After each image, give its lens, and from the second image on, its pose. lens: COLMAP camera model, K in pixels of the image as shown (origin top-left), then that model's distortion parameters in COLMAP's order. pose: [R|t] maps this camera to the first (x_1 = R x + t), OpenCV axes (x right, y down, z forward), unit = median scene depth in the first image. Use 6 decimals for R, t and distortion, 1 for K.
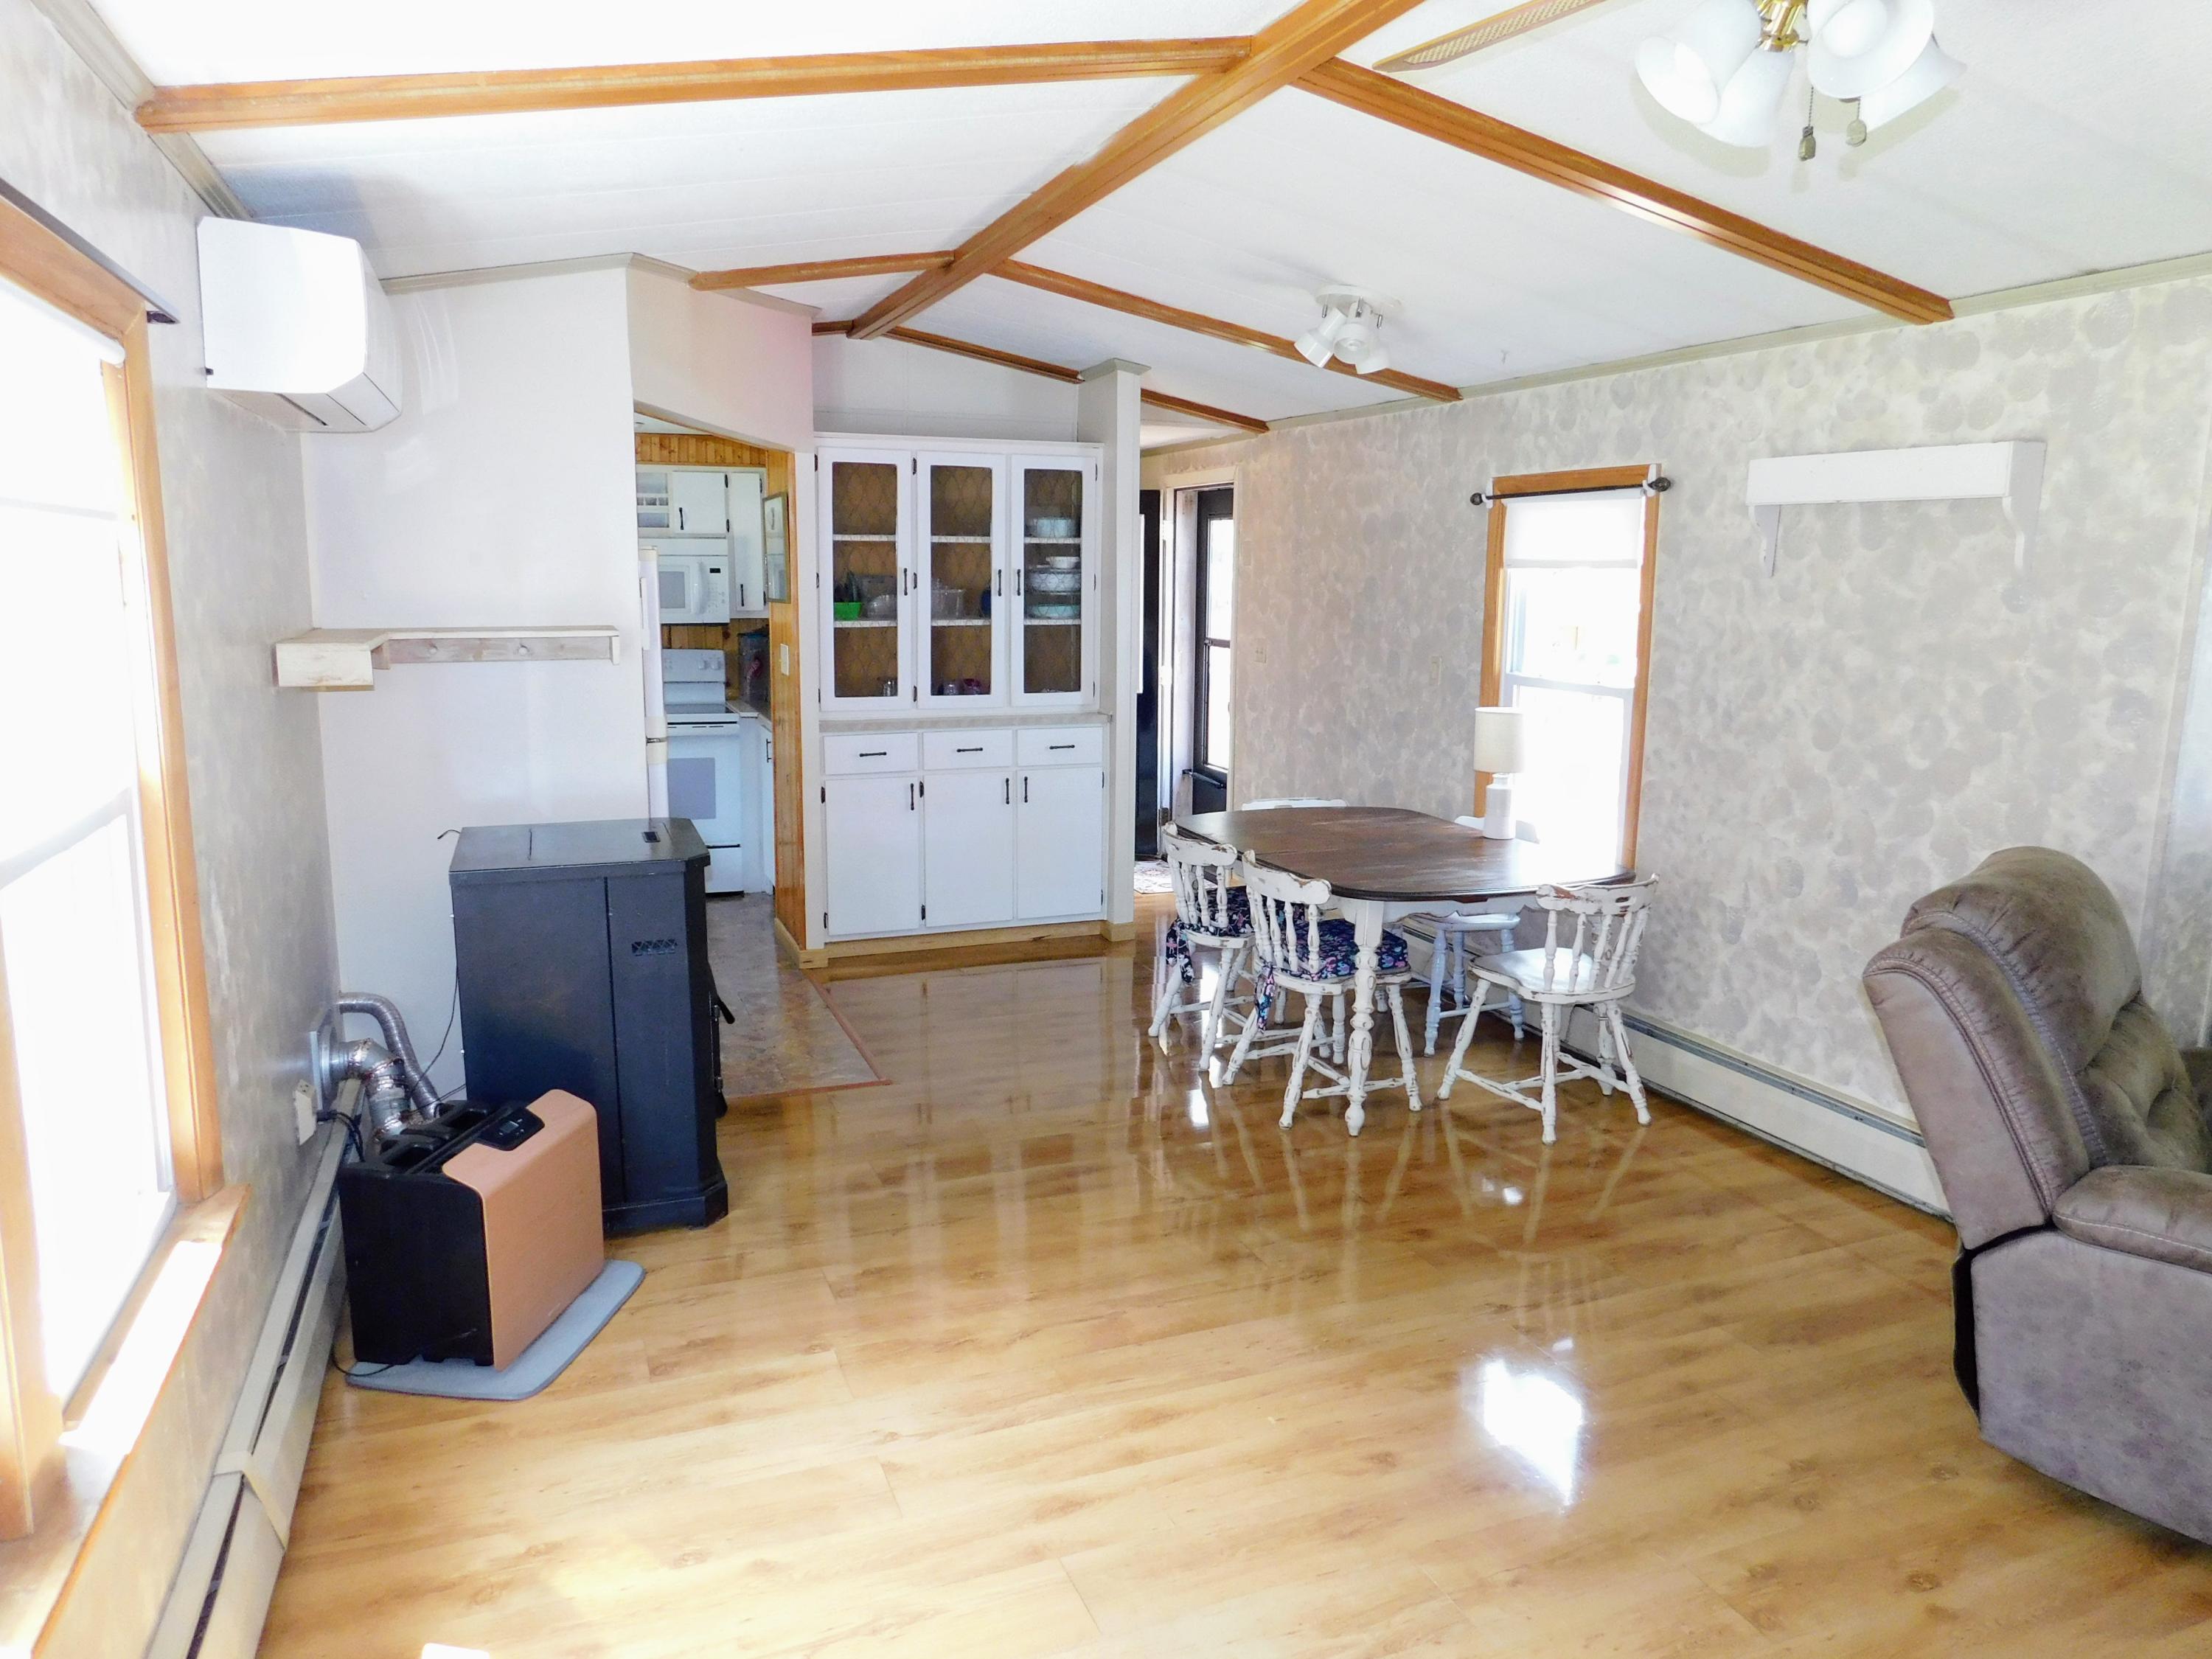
lens RADIAL K [[1482.5, 0, 1109.6], [0, 1482.5, 830.5], [0, 0, 1]] dist [-0.006118, 0.000230]
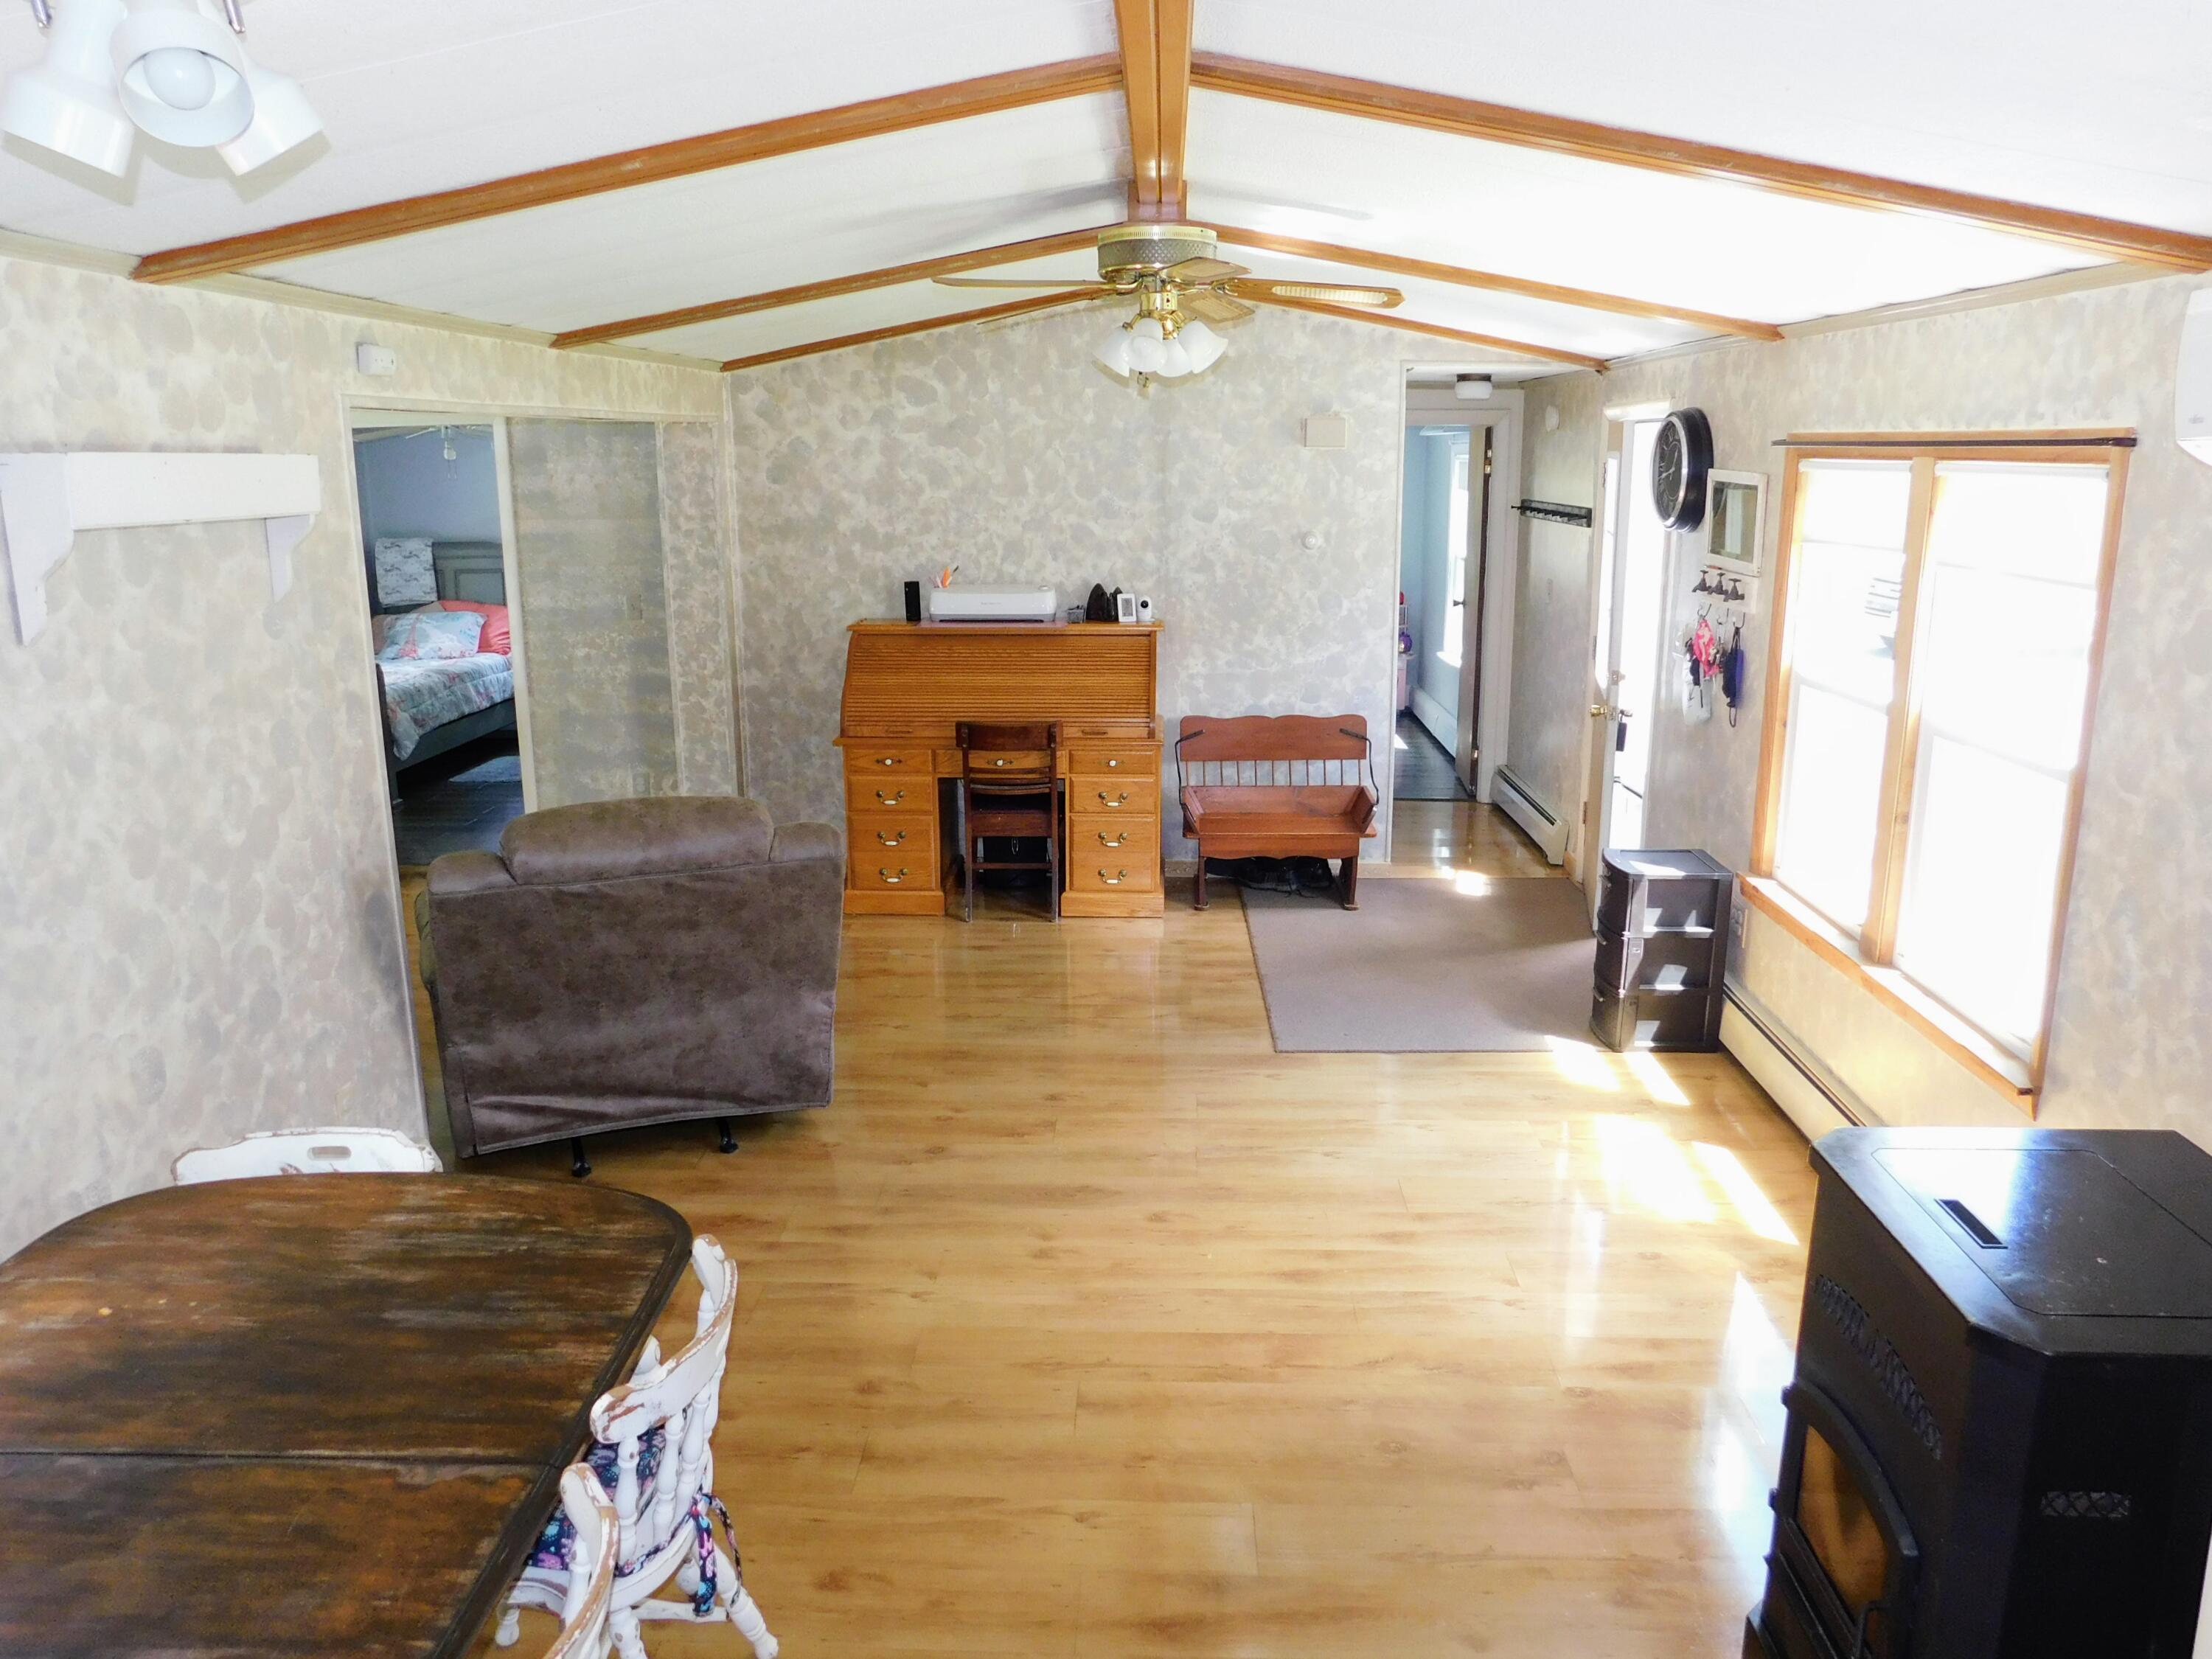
lens RADIAL K [[1600.5, 0, 1105.1], [0, 1600.5, 824.6], [0, 0, 1]] dist [-0.008149, 0.001530]
pose [[-0.913774, -0.111281, 0.390683, -0.228151], [0.052762, 0.921087, 0.385764, -0.361327], [-0.402781, 0.373115, -0.835795, 1.521025]]
